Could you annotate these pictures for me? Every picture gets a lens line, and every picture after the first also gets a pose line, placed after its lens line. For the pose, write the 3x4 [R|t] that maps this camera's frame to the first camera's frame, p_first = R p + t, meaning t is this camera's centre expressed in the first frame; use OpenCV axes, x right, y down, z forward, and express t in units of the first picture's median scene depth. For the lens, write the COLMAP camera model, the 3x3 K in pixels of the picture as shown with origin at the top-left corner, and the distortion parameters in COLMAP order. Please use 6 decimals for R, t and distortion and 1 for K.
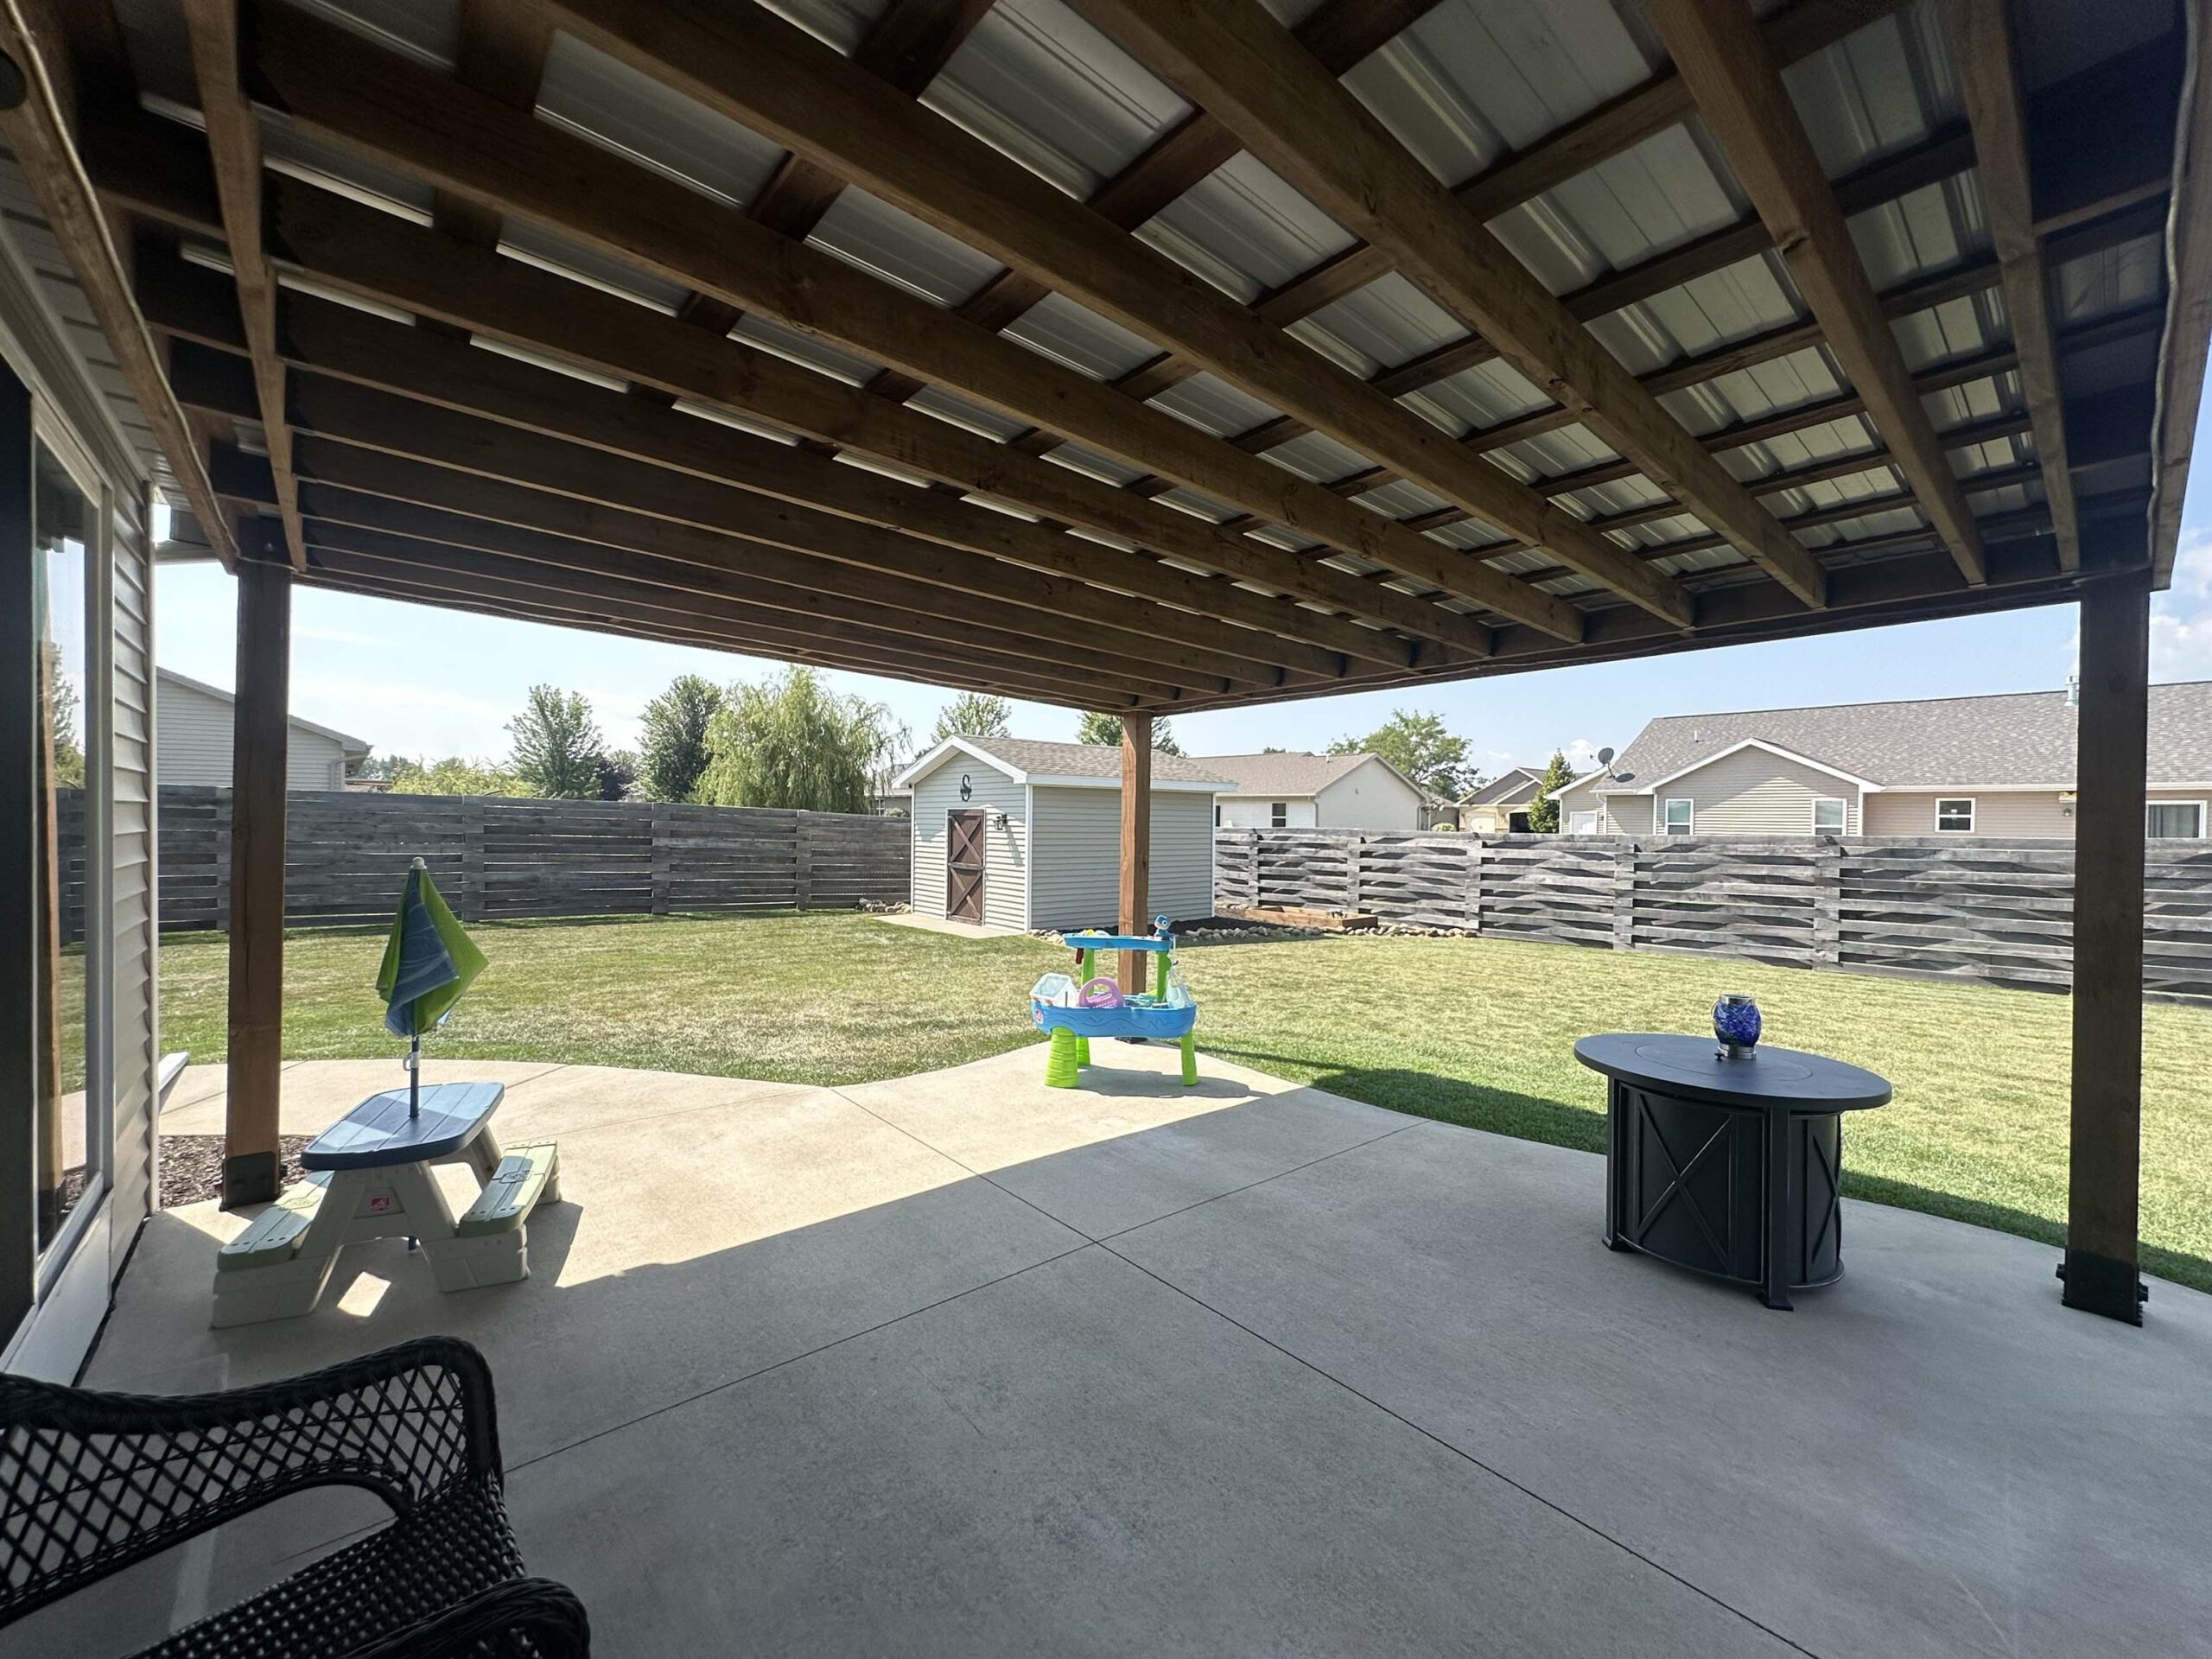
lens RADIAL K [[886.1, 0, 1106.0], [0, 886.1, 829.5], [0, 0, 1]] dist [-0.001688, 0.000065]
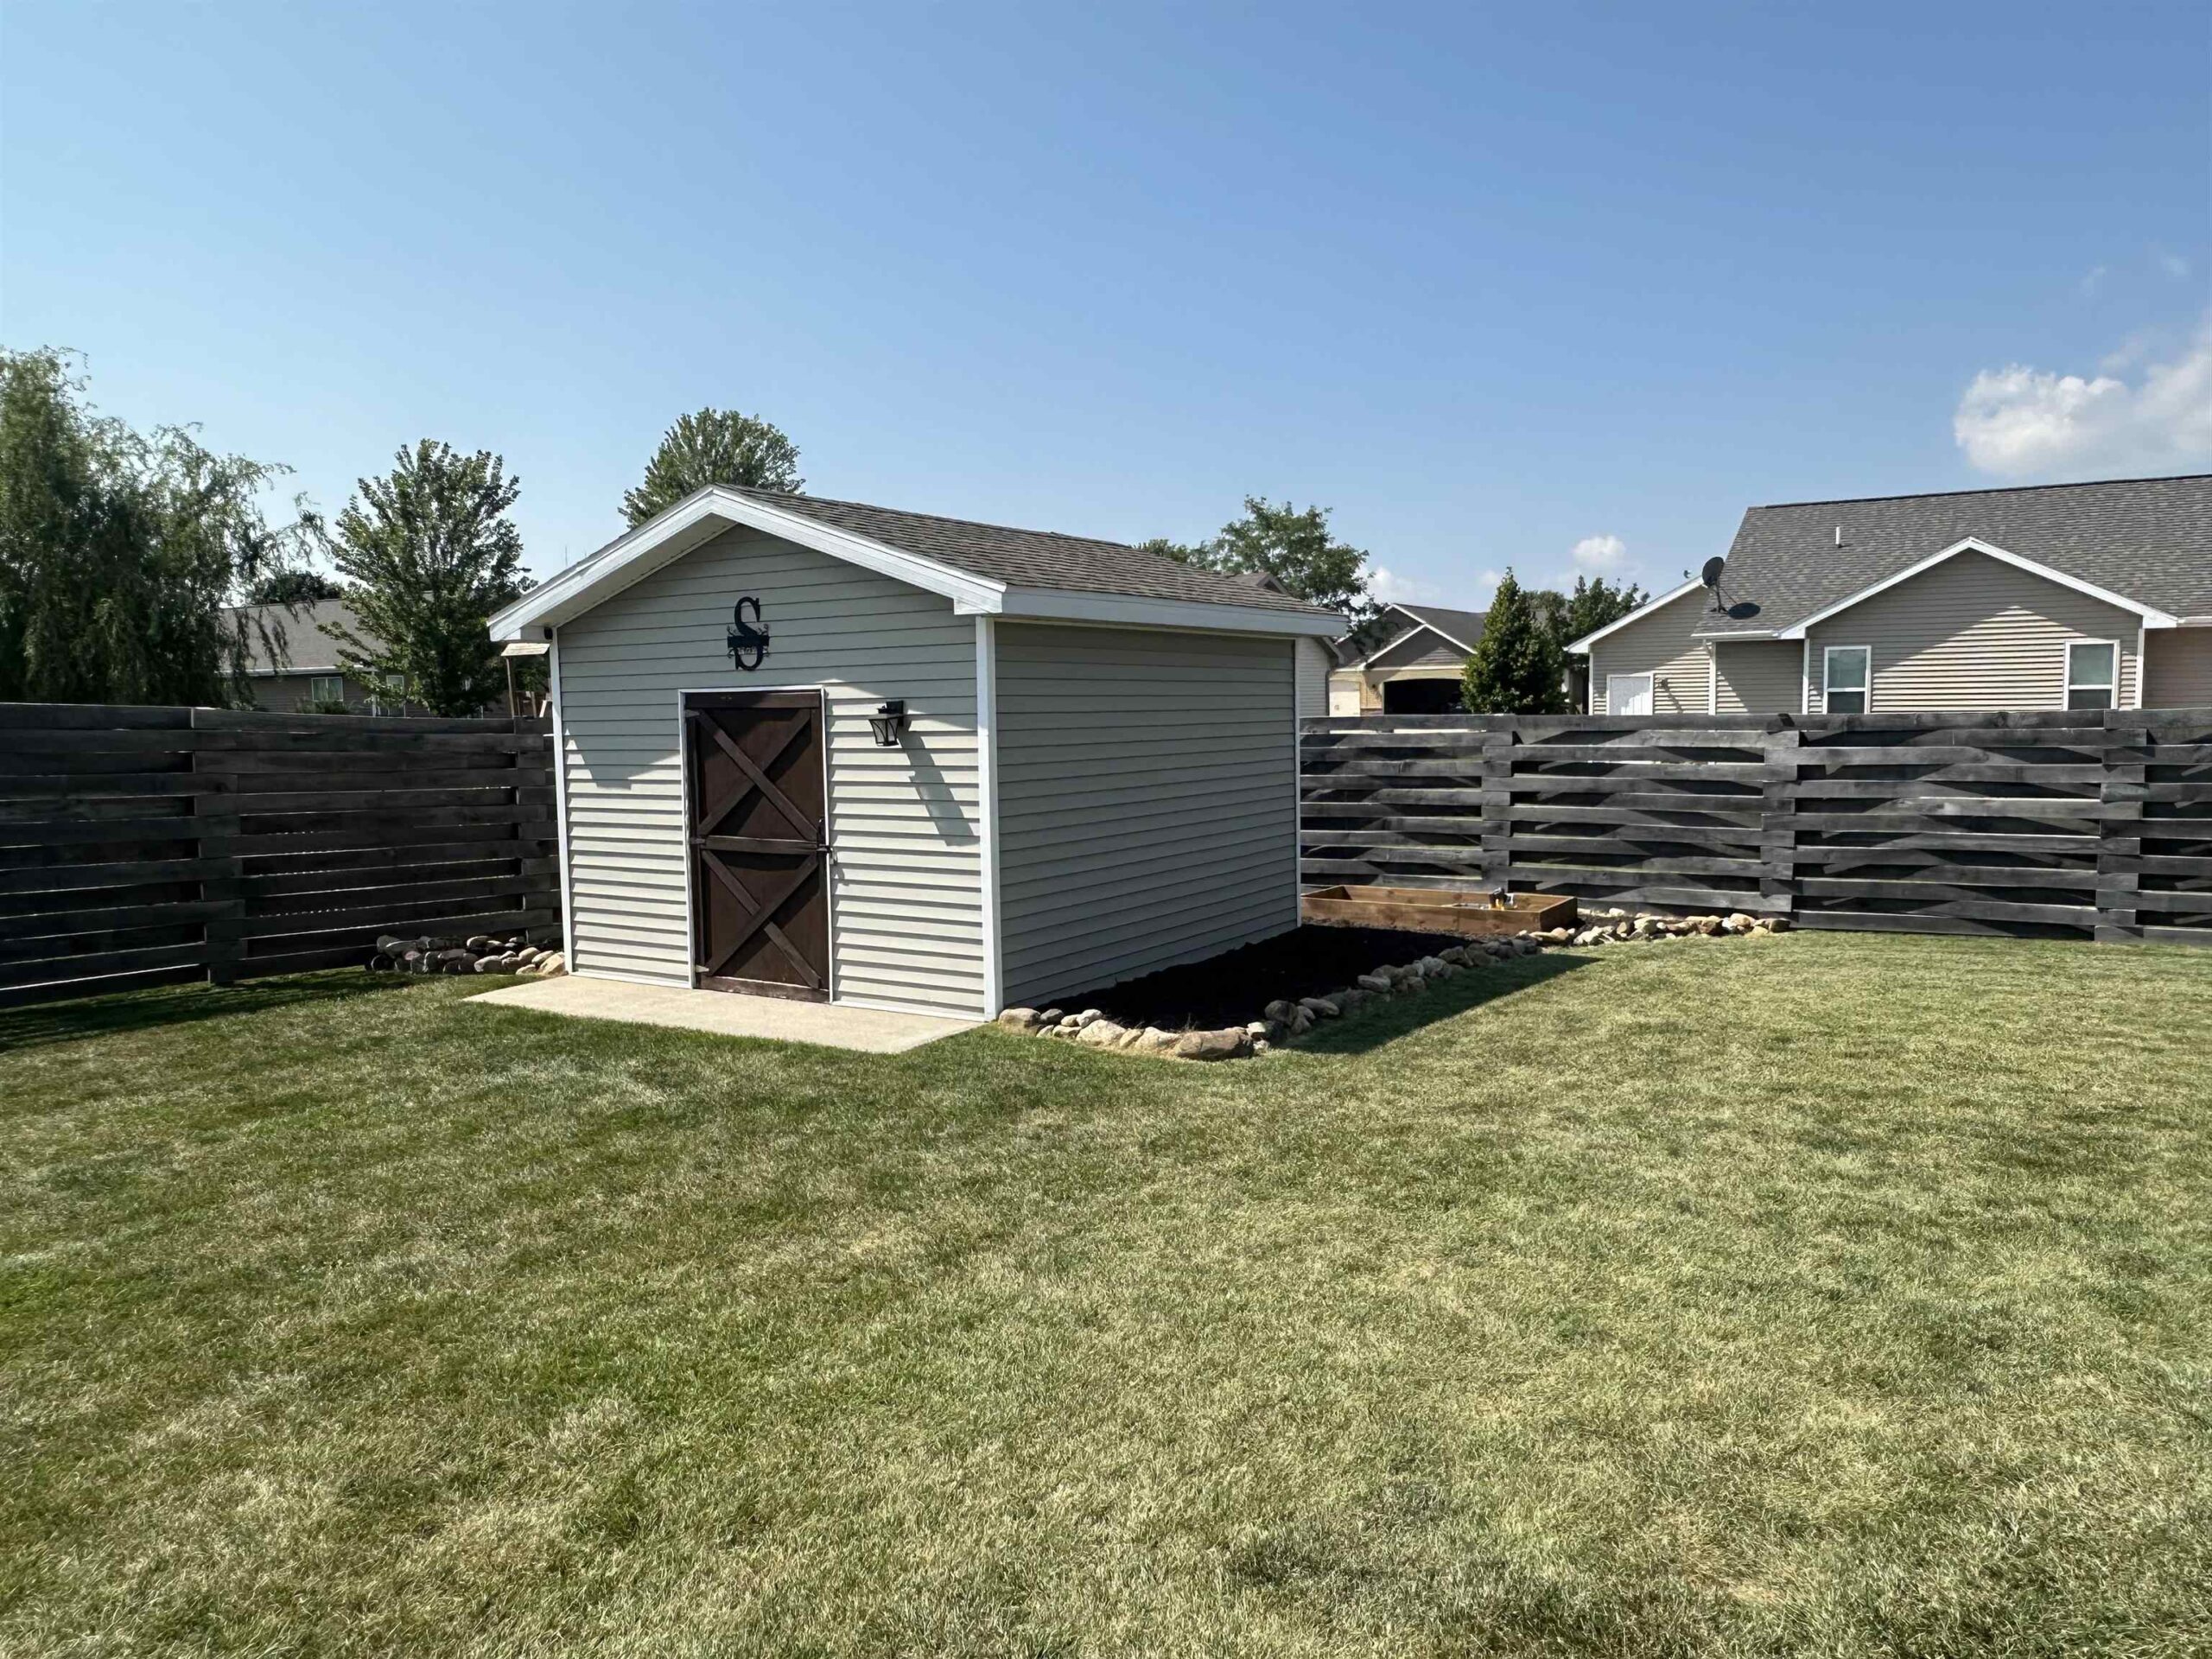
lens RADIAL K [[1551.1, 0, 1106.0], [0, 1551.1, 829.5], [0, 0, 1]] dist [-0.005426, -0.002303]
pose [[0.952070, -0.051850, 0.301453, -0.196875], [0.031094, 0.996829, 0.073250, -0.007409], [-0.304295, -0.060365, 0.950663, 0.308432]]
